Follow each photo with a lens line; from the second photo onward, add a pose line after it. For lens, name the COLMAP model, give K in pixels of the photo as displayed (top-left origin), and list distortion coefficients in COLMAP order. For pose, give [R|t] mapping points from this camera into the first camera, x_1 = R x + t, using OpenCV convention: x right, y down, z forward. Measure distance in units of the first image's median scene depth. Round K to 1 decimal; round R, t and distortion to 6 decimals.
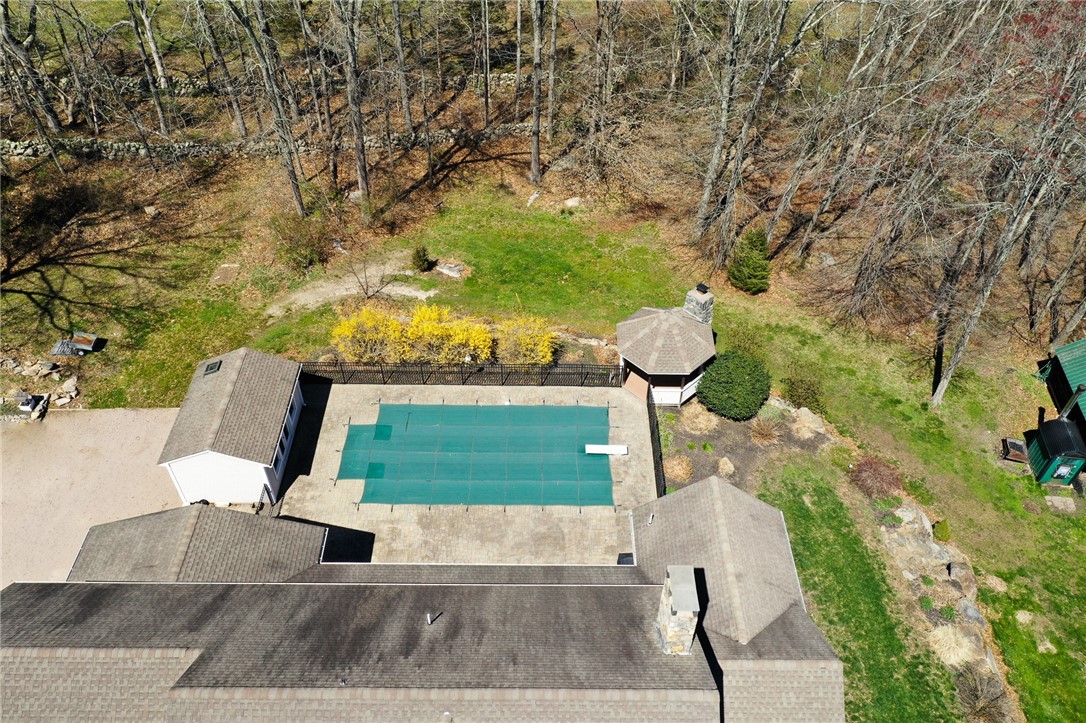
lens RADIAL K [[858.2, 0, 543.0], [0, 858.2, 361.5], [0, 0, 1]] dist [0.003038, 0.014583]
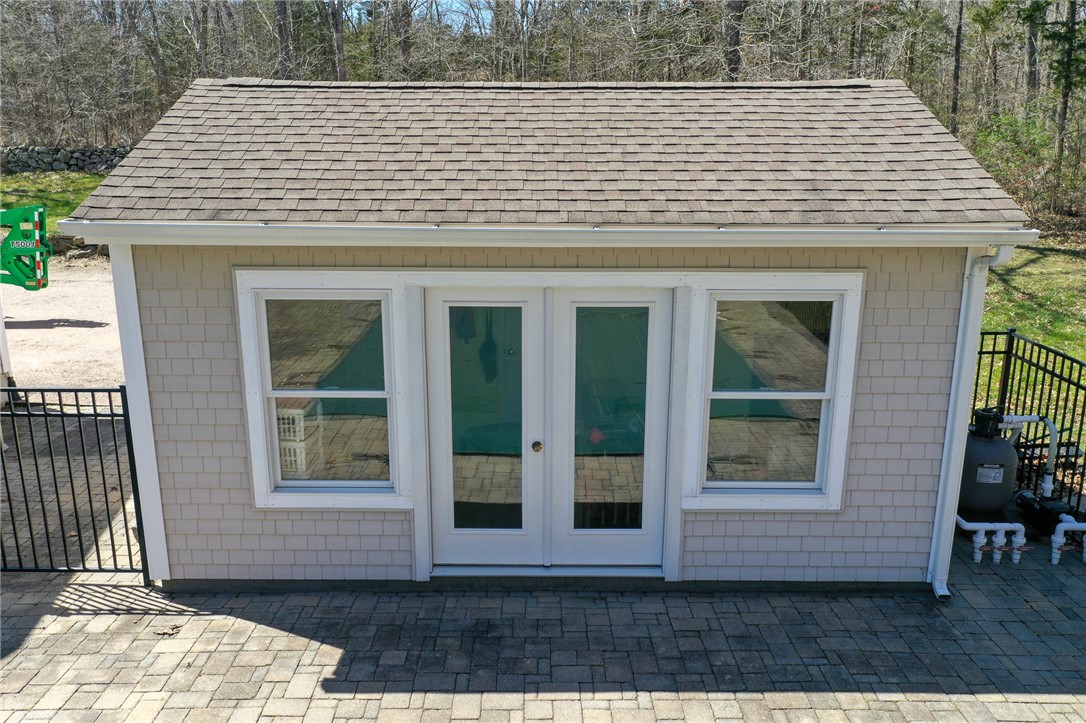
lens RADIAL K [[858.2, 0, 543.0], [0, 858.2, 361.5], [0, 0, 1]] dist [0.003038, 0.014583]
pose [[-0.000136, 0.242282, -0.970206, -0.142387], [-0.705655, 0.687421, 0.171764, 0.046026], [0.708555, 0.684654, 0.170874, 0.911058]]
